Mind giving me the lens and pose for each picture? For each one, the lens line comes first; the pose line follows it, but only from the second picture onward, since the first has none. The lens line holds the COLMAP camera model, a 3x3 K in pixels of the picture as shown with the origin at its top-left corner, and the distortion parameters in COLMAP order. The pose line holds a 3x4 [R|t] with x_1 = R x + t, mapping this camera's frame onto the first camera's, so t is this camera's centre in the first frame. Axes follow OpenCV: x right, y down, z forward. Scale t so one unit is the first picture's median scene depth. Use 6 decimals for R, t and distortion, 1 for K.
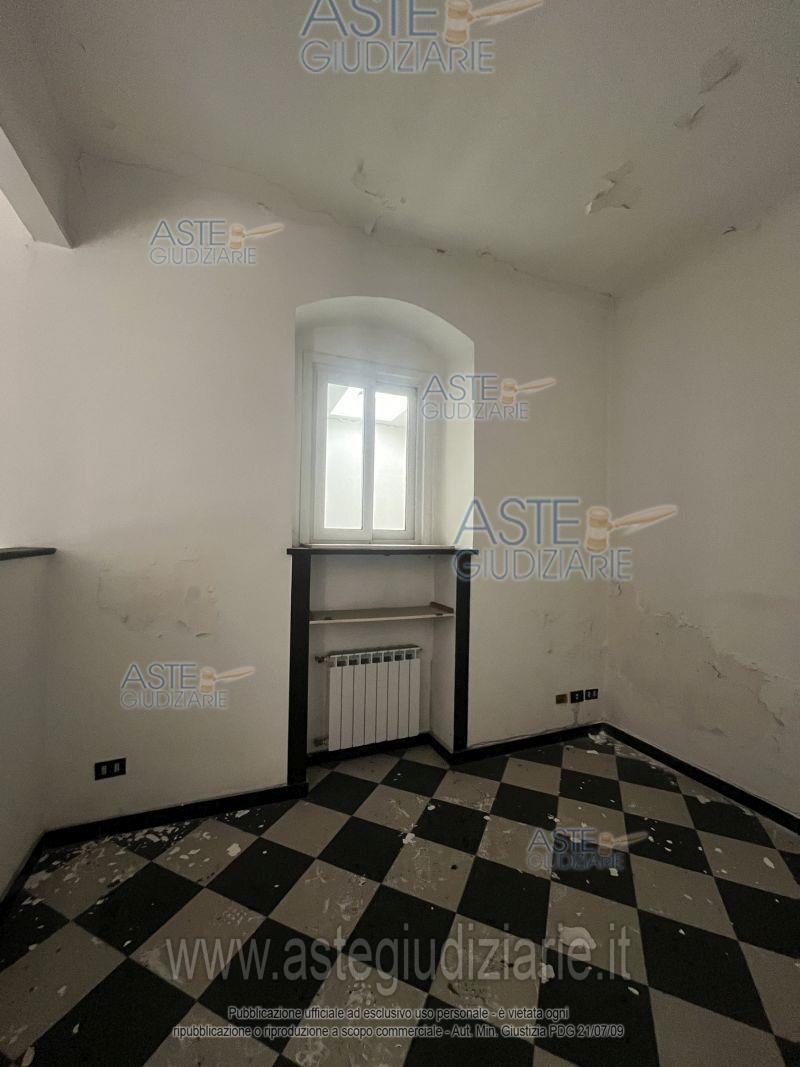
lens RADIAL K [[427.7, 0, 400.0], [0, 427.7, 533.5], [0, 0, 1]] dist [-0.000371, -0.000139]
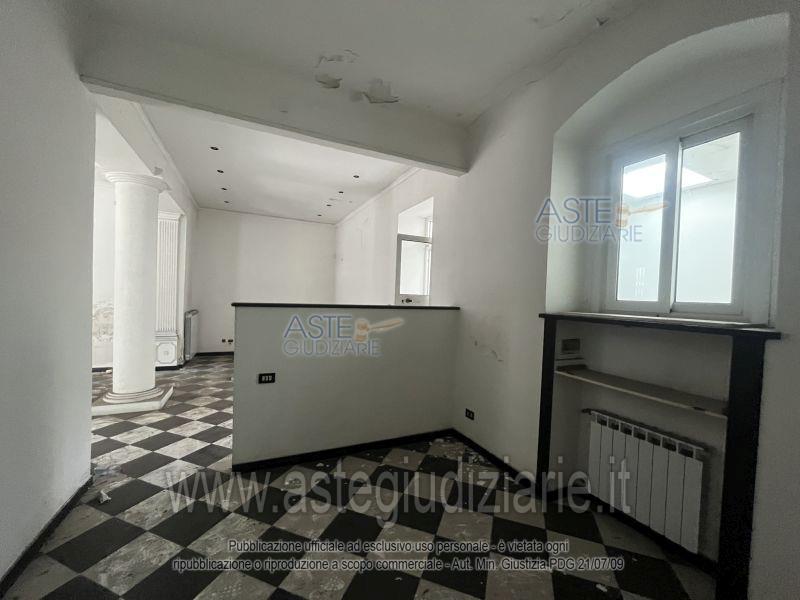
lens RADIAL K [[320.7, 0, 400.0], [0, 320.7, 300.0], [0, 0, 1]] dist [-0.000371, -0.000139]
pose [[0.082287, 0.002035, -0.996607, 0.645661], [-0.034236, 0.999413, -0.000786, 0.006767], [0.996020, 0.034184, 0.082309, 0.395883]]
